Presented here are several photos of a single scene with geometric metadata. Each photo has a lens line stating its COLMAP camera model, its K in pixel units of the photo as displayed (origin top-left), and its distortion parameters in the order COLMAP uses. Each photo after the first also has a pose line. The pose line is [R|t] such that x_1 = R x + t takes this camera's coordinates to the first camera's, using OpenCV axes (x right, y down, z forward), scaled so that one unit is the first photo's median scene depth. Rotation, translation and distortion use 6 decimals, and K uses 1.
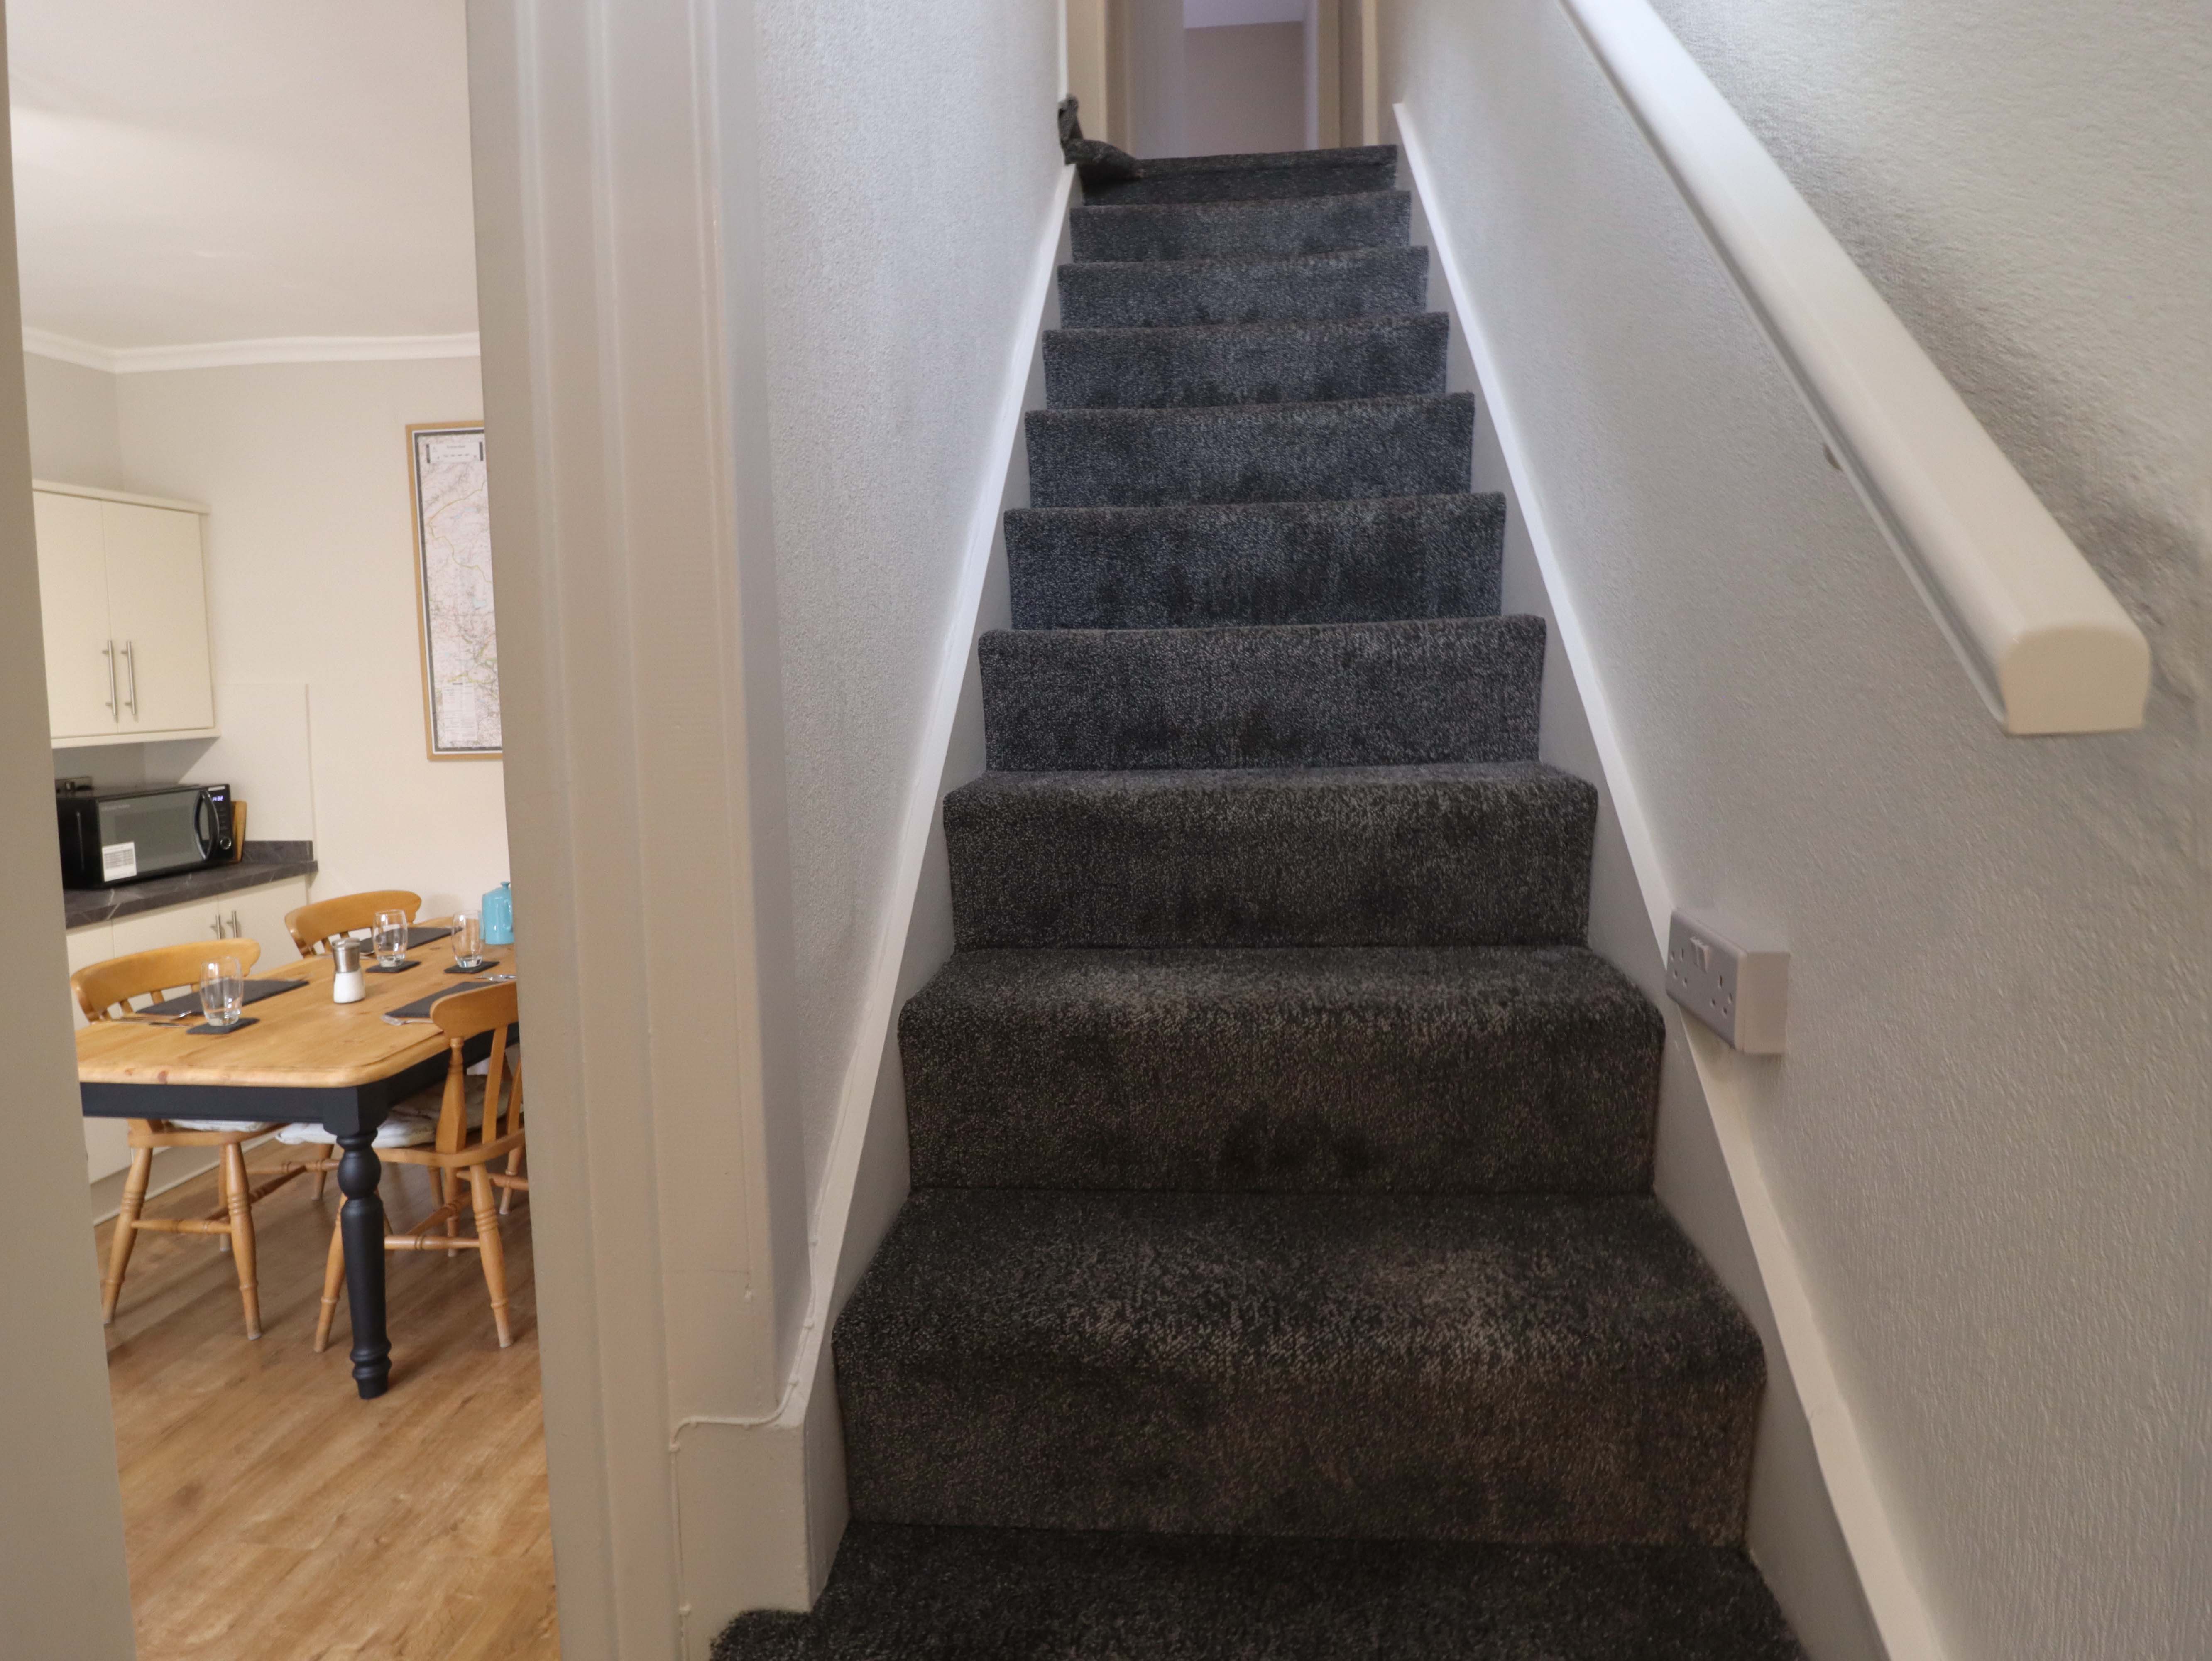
lens RADIAL K [[1193.0, 0, 1144.9], [0, 1193.0, 750.8], [0, 0, 1]] dist [0.004901, -0.013919]
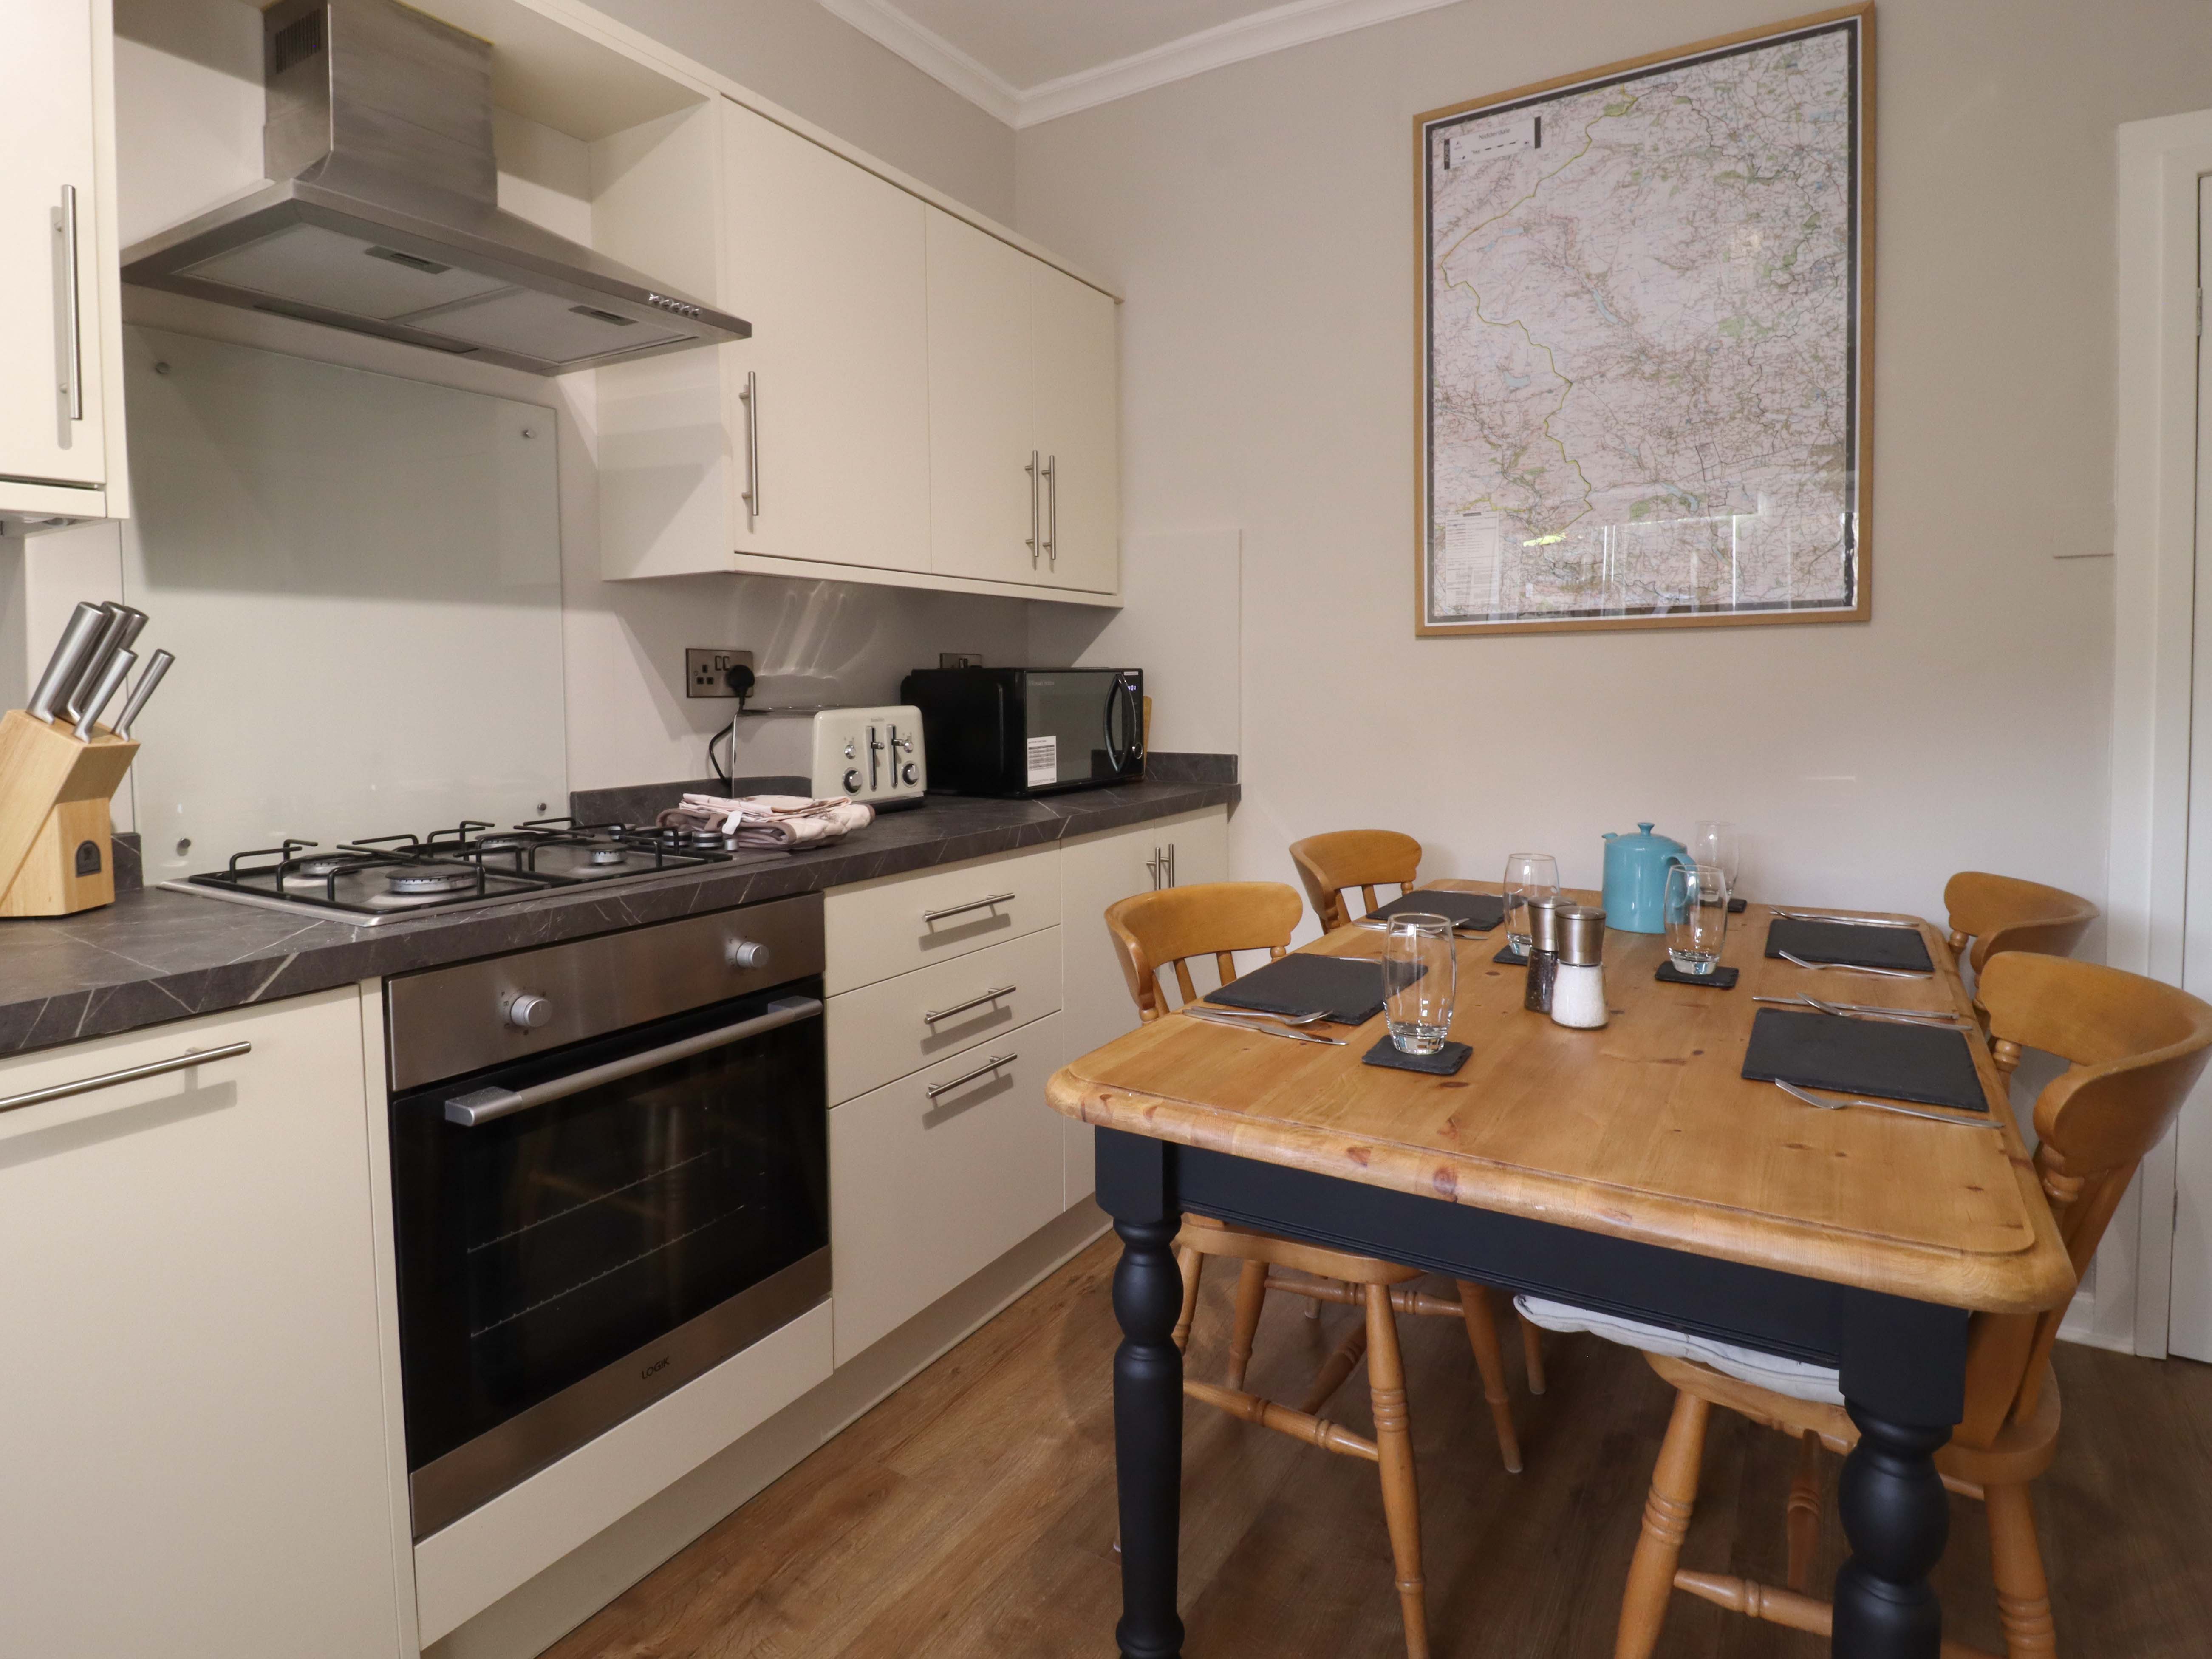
lens RADIAL K [[1192.9, 0, 1144.9], [0, 1192.9, 749.8], [0, 0, 1]] dist [0.004901, -0.013919]
pose [[0.907791, 0.030219, -0.418332, -0.471247], [-0.035405, 0.999362, -0.004637, 0.079652], [0.417926, 0.019020, 0.908282, 0.356288]]
